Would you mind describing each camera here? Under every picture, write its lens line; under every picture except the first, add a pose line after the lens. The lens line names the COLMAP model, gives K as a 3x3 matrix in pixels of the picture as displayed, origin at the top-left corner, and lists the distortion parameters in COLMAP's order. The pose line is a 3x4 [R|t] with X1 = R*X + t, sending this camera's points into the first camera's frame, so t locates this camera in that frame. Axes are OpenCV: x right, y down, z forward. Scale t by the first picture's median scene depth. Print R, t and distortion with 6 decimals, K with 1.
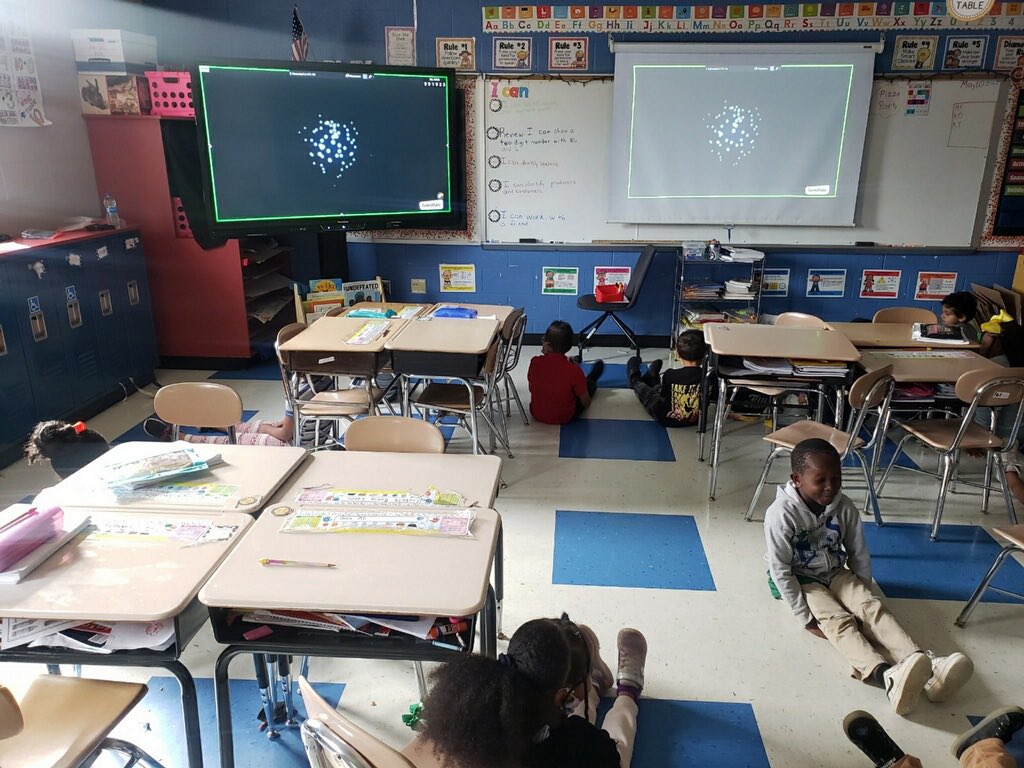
lens RADIAL K [[775.3, 0, 512.0], [0, 775.3, 384.0], [0, 0, 1]] dist [0.084196, -0.100291]
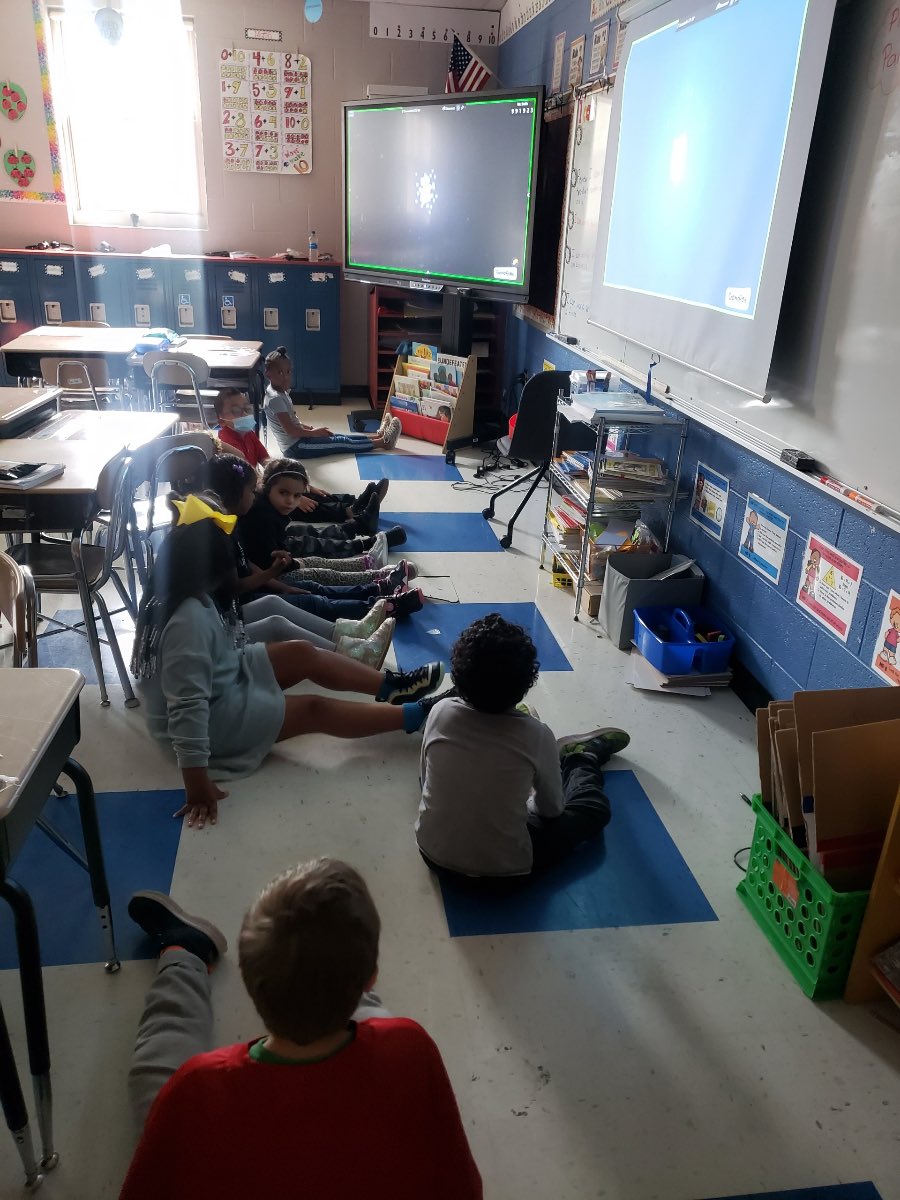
lens RADIAL K [[908.6, 0, 450.0], [0, 908.6, 600.0], [0, 0, 1]] dist [0.084196, -0.100291]
pose [[0.204822, 0.387875, -0.898666, 1.003797], [-0.332621, 0.891074, 0.308787, -0.238880], [0.920549, 0.235669, 0.311527, 0.867606]]
